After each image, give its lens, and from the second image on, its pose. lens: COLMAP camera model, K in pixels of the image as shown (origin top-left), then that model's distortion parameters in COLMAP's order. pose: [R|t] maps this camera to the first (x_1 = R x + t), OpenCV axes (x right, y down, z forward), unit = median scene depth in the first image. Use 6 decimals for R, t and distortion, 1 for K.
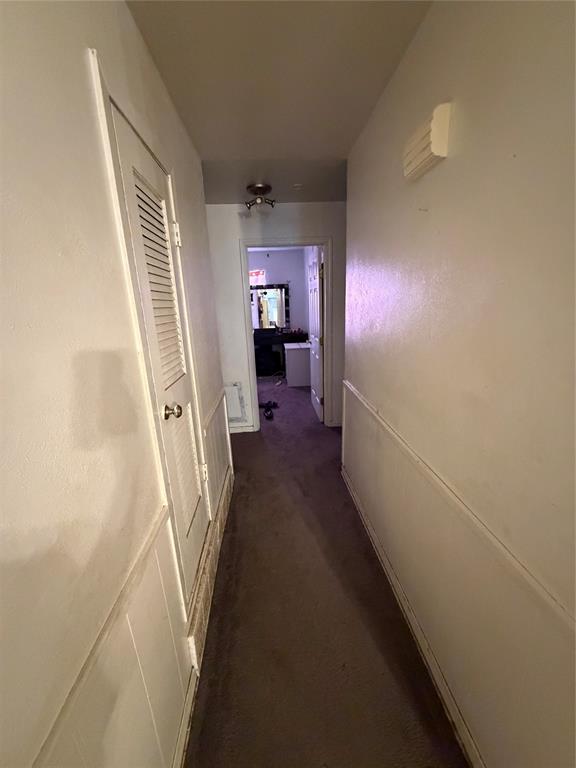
lens RADIAL K [[304.0, 0, 289.5], [0, 304.0, 384.1], [0, 0, 1]] dist [-0.001157, 0.000413]
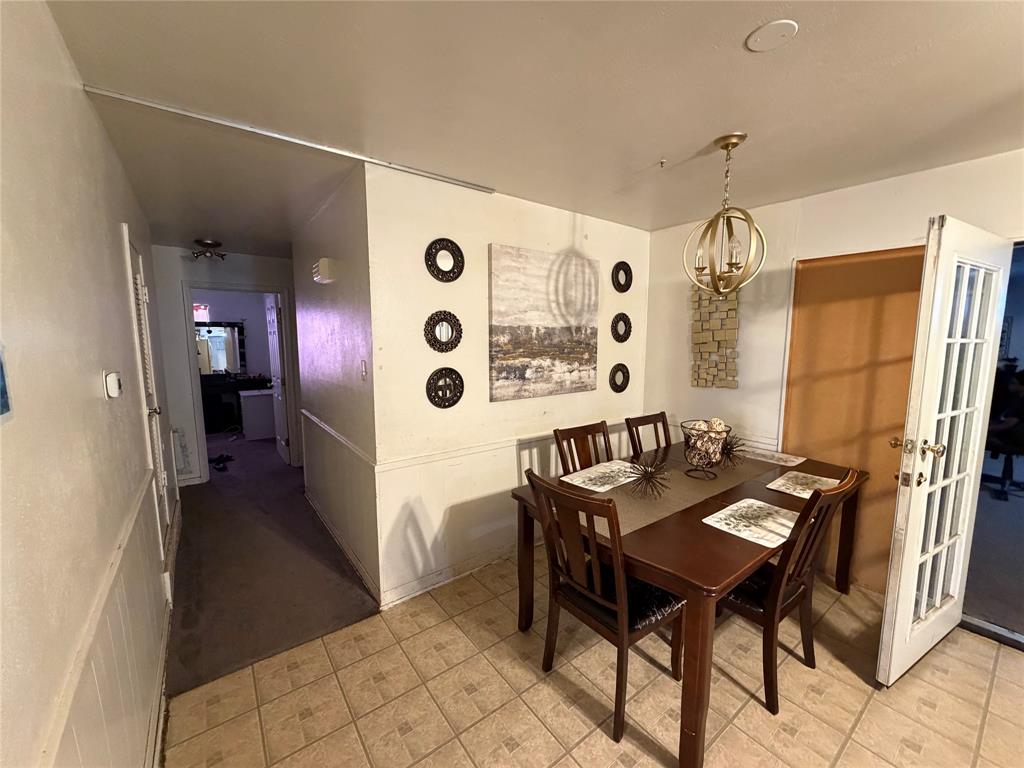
lens RADIAL K [[405.3, 0, 507.3], [0, 405.3, 388.4], [0, 0, 1]] dist [-0.001157, 0.000413]
pose [[0.842171, -0.029077, 0.538427, 0.005636], [0.115200, 0.985192, -0.126985, 0.120226], [-0.526762, 0.168969, 0.833050, -0.448163]]
